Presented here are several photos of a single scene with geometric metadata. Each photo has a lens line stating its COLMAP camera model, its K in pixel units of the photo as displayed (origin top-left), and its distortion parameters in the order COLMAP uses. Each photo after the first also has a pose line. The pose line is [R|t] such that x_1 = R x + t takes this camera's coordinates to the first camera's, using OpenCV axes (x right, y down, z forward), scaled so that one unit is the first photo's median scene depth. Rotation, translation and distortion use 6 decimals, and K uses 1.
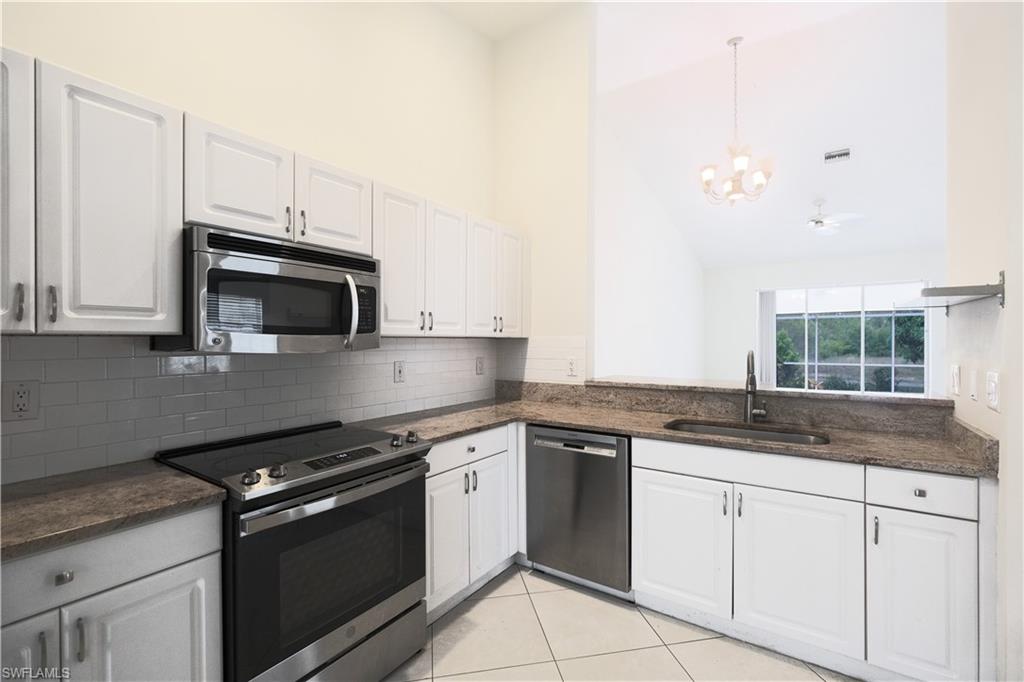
lens RADIAL K [[441.9, 0, 515.3], [0, 441.9, 339.5], [0, 0, 1]] dist [-0.003660, 0.000099]
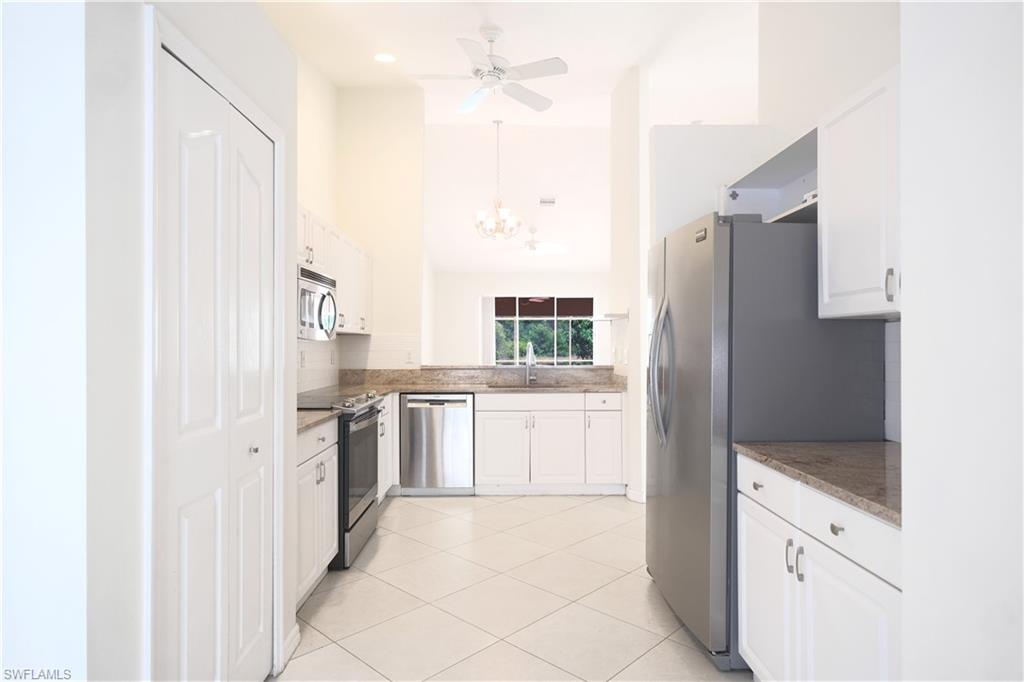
lens RADIAL K [[543.2, 0, 512.8], [0, 543.2, 336.7], [0, 0, 1]] dist [0.001426, 0.000061]
pose [[0.817826, 0.005340, 0.575440, -0.592924], [-0.001454, 0.999973, -0.007213, 0.014490], [-0.575463, 0.005062, 0.817812, -0.564103]]
